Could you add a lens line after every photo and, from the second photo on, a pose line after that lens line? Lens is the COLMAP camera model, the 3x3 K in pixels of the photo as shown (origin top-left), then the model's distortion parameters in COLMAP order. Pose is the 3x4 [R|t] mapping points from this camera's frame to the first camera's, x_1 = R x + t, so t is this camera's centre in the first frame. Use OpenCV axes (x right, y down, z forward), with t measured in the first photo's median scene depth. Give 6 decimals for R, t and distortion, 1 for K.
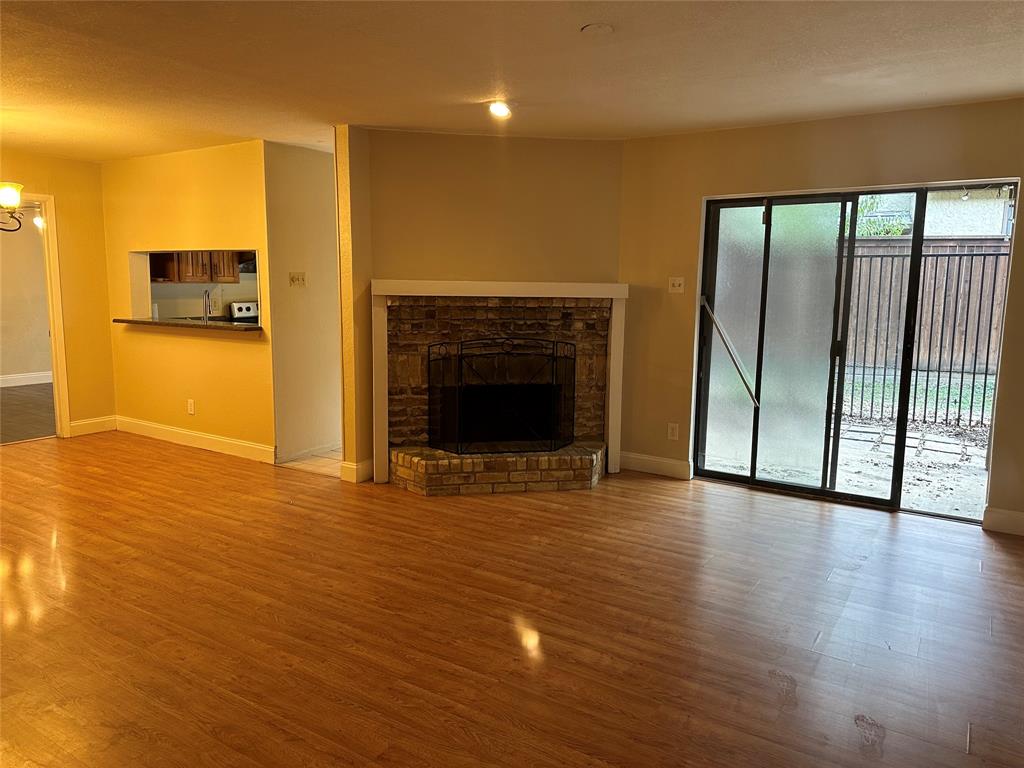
lens RADIAL K [[706.6, 0, 512.0], [0, 706.6, 384.0], [0, 0, 1]] dist [0.003016, -0.149676]
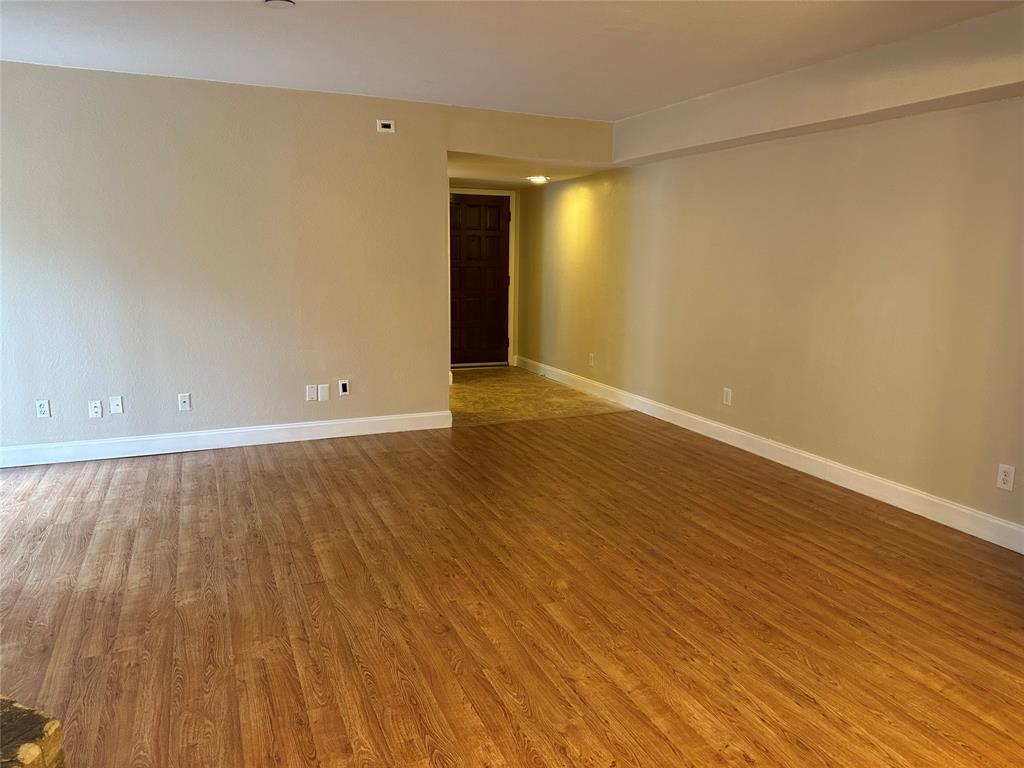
lens RADIAL K [[706.6, 0, 512.0], [0, 706.6, 384.0], [0, 0, 1]] dist [0.003016, -0.149676]
pose [[-0.832163, -0.140959, 0.536317, -0.525319], [0.035541, 0.951607, 0.305255, -0.176670], [-0.553391, 0.273083, -0.786882, 1.156397]]
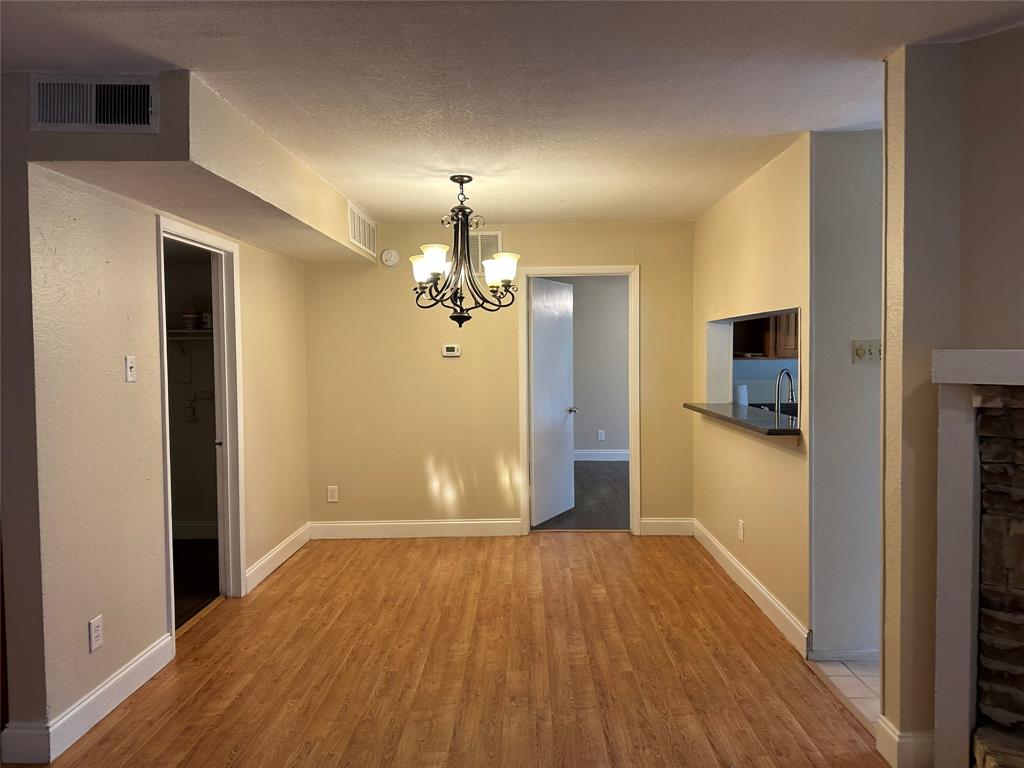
lens RADIAL K [[706.6, 0, 512.0], [0, 706.6, 384.0], [0, 0, 1]] dist [0.004807, -0.001488]
pose [[0.517278, 0.006117, -0.855795, 0.057480], [-0.090183, 0.994797, -0.047400, -0.081828], [0.851052, 0.101697, 0.515138, 0.543933]]
